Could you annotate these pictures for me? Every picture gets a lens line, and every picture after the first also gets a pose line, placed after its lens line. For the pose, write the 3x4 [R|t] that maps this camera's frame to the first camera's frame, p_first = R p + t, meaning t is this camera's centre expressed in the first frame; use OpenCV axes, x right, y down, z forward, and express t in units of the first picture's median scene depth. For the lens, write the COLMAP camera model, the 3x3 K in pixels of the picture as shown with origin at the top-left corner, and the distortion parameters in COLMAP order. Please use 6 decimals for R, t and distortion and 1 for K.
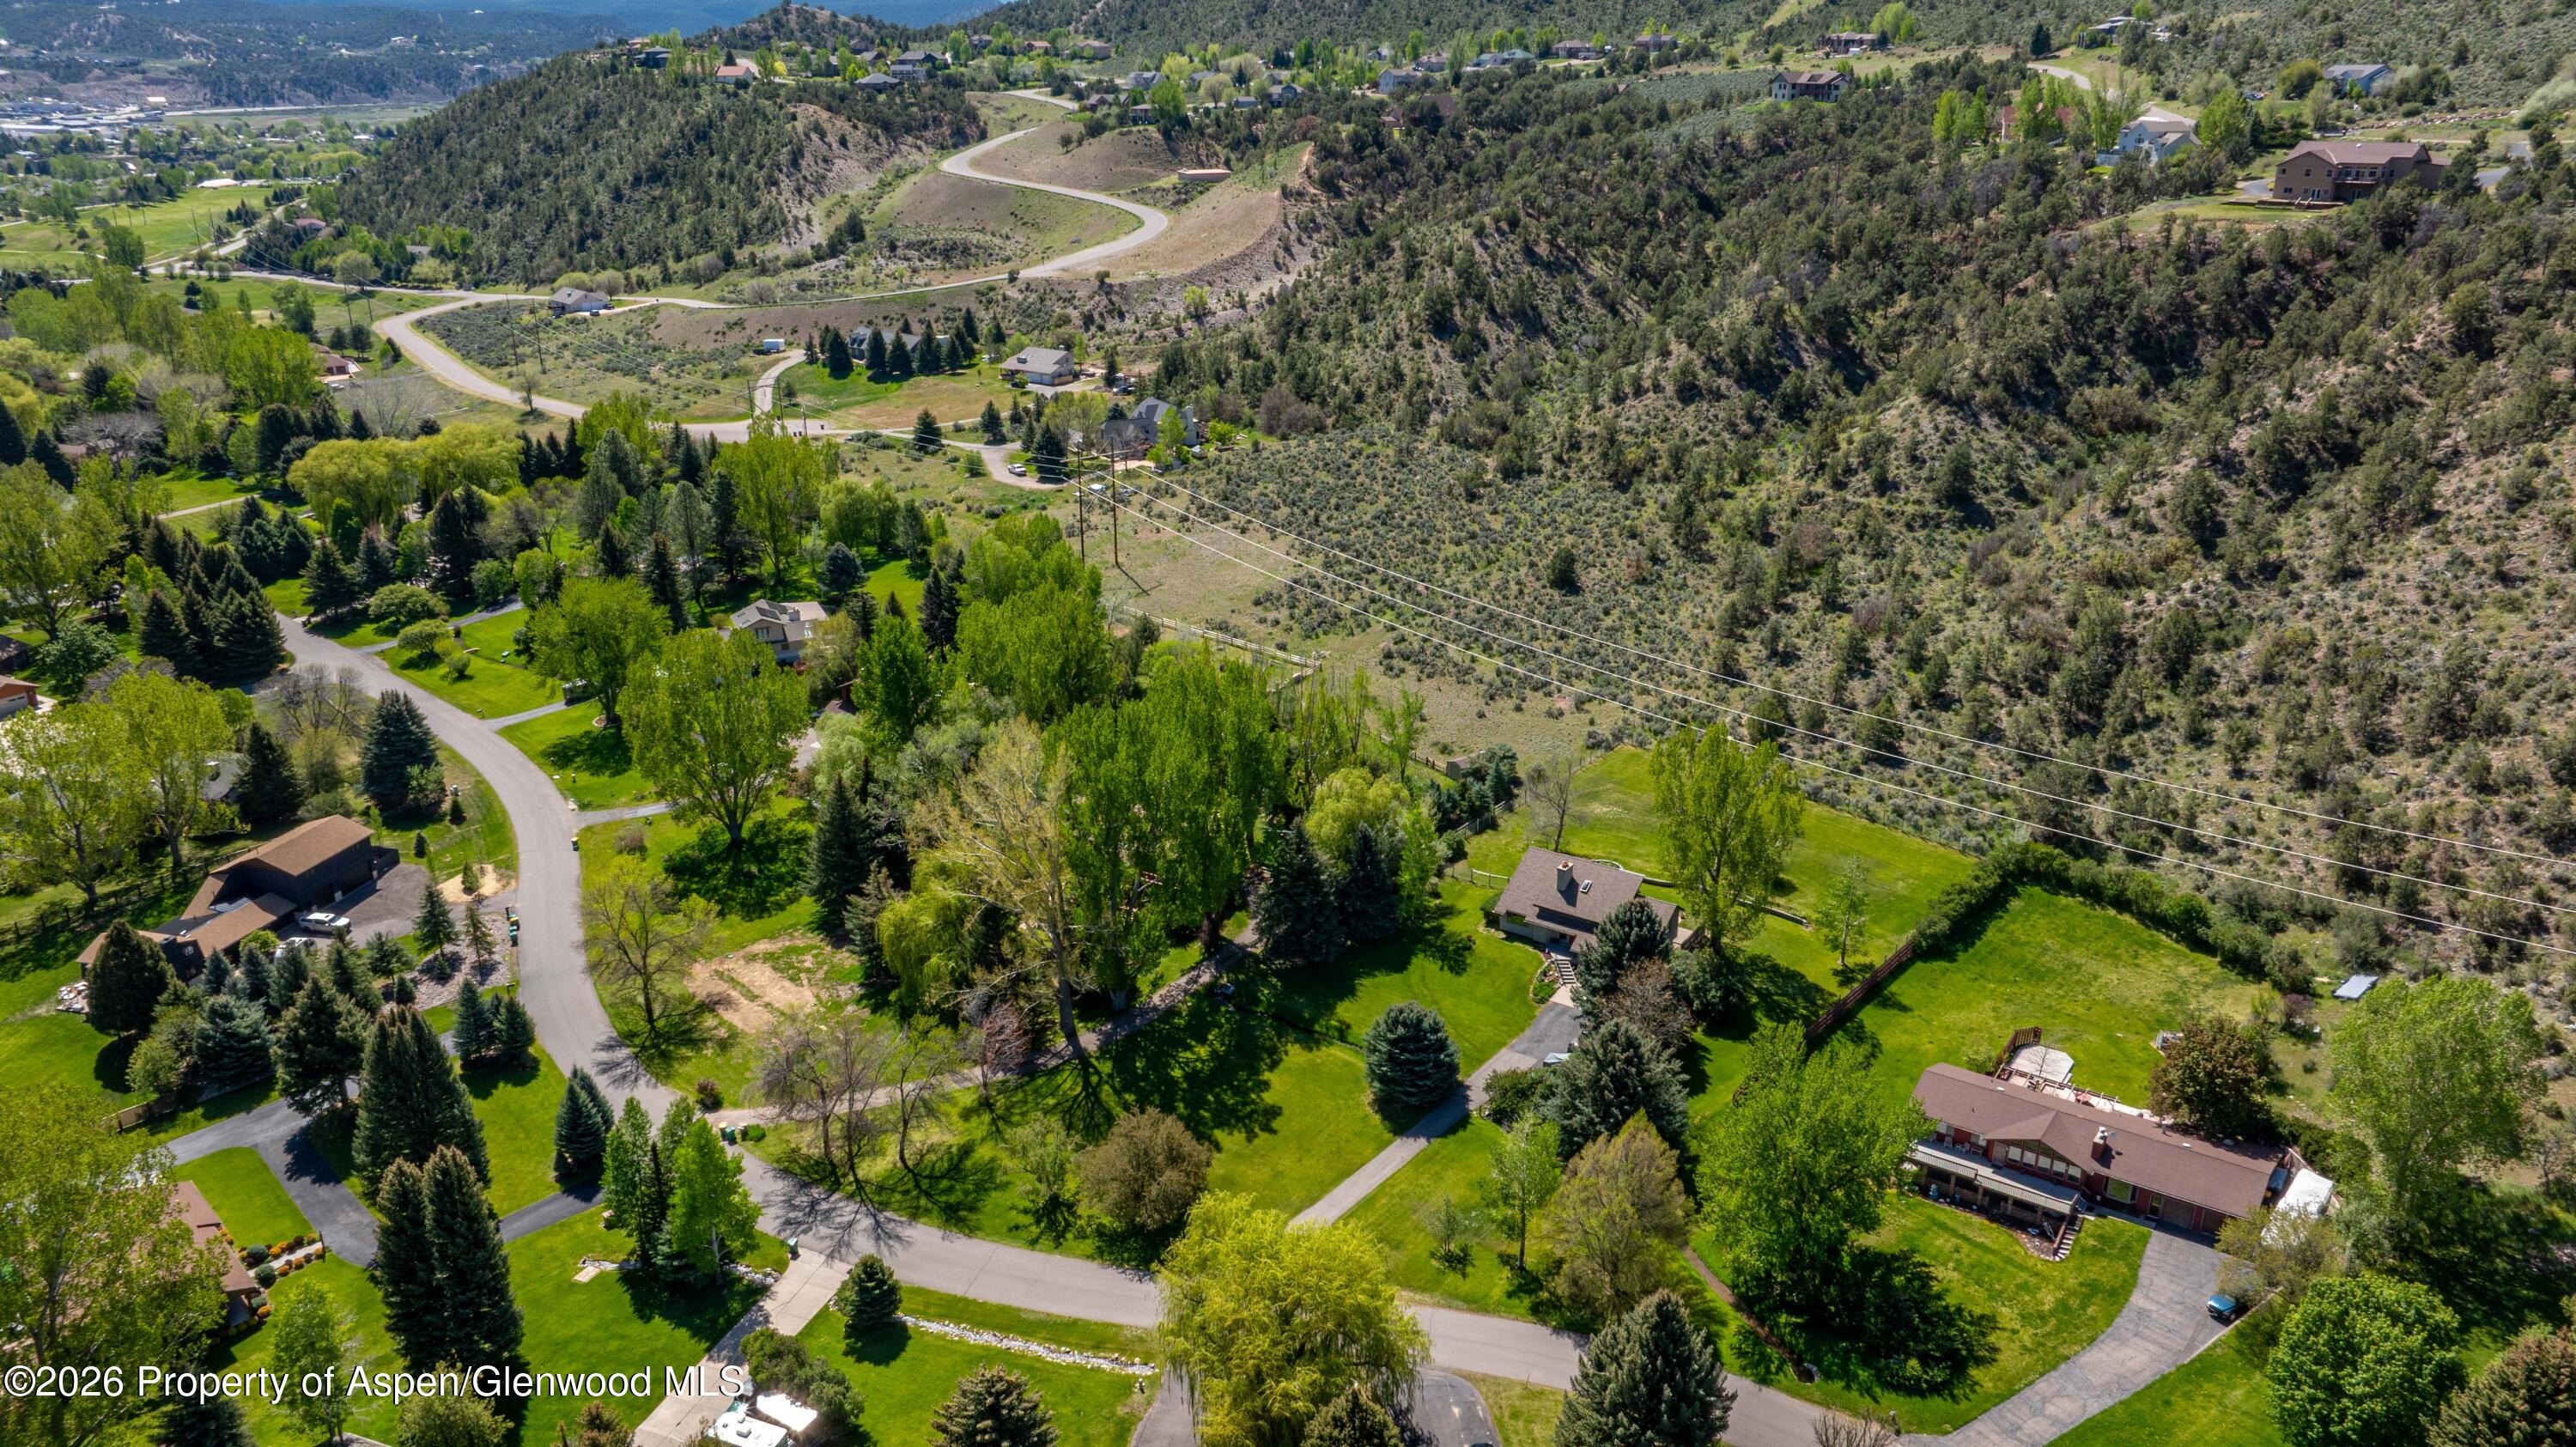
lens RADIAL K [[1808.1, 0, 1301.0], [0, 1808.1, 724.3], [0, 0, 1]] dist [-0.018810, -0.005307]
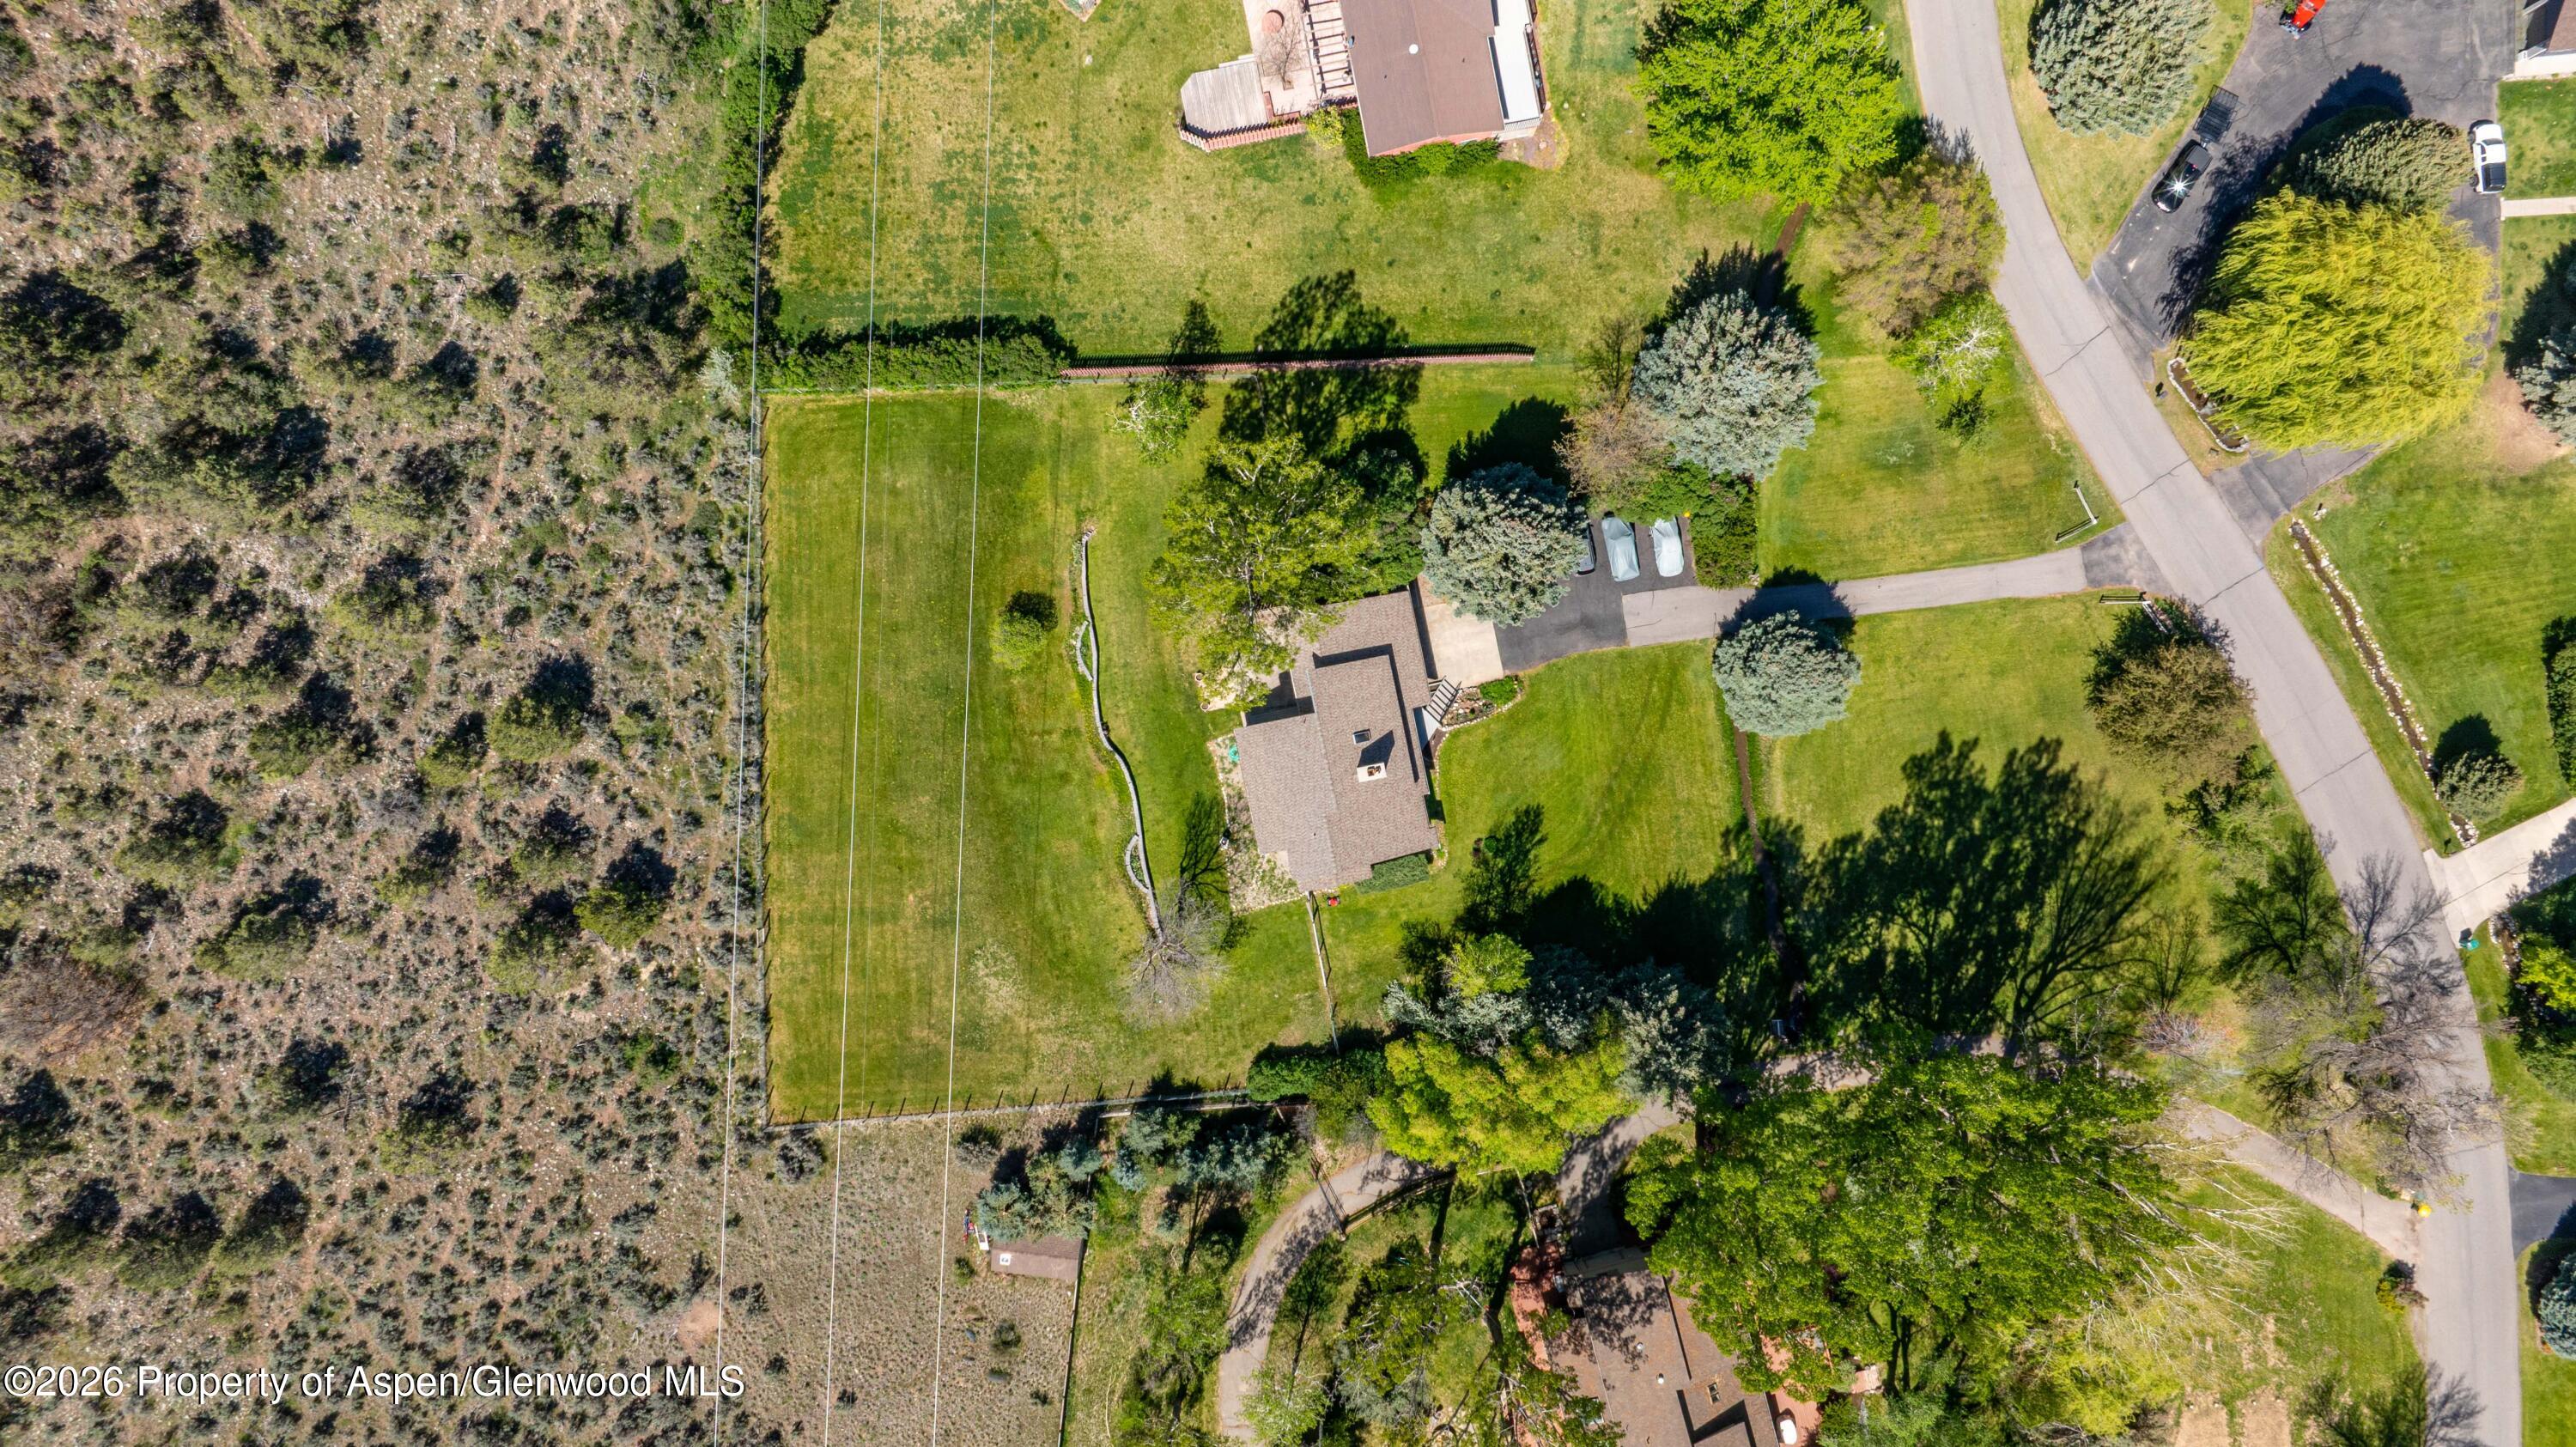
lens RADIAL K [[1808.1, 0, 1301.0], [0, 1808.1, 724.3], [0, 0, 1]] dist [-0.018810, -0.005307]
pose [[-0.733700, -0.679172, 0.020234, 0.143559], [0.246051, -0.237811, 0.939630, -0.475189], [-0.633359, 0.694385, 0.341593, 0.698085]]
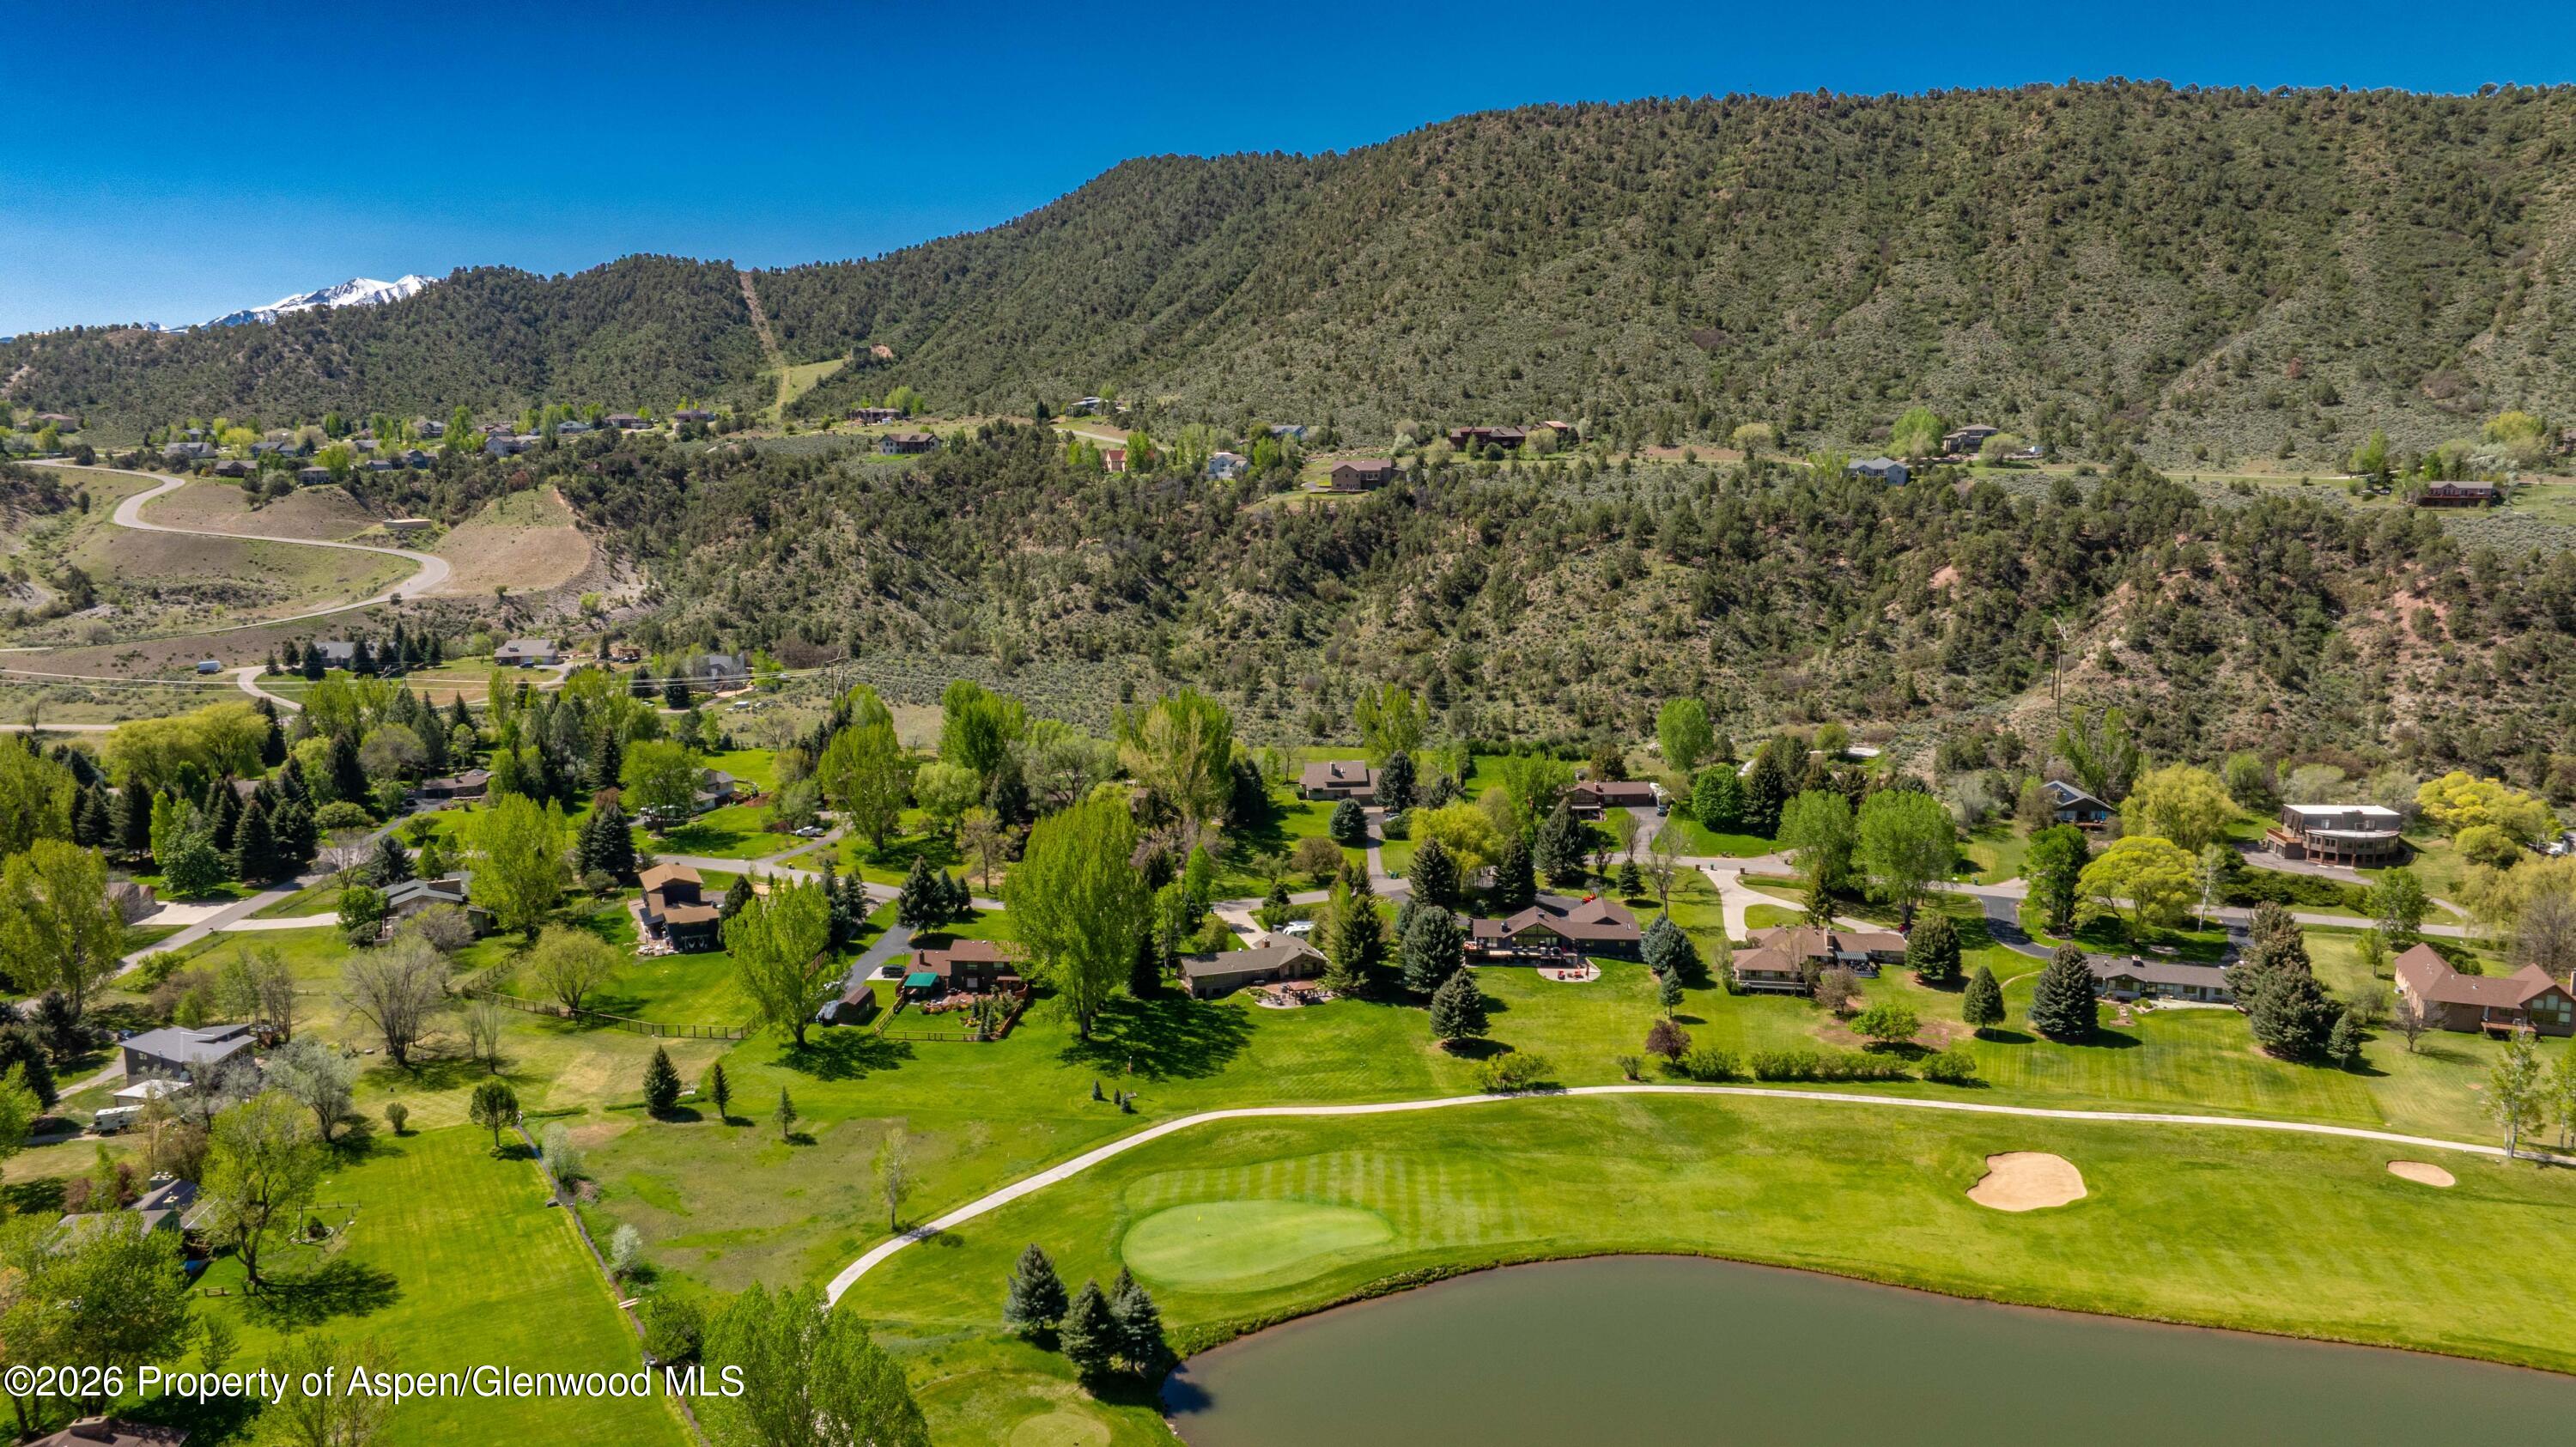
lens RADIAL K [[1808.1, 0, 1301.0], [0, 1808.1, 724.3], [0, 0, 1]] dist [-0.018810, -0.005307]
pose [[0.767235, -0.102782, 0.633076, -1.125049], [0.224454, 0.967686, -0.114912, 0.245485], [-0.600808, 0.230261, 0.765513, -0.591456]]
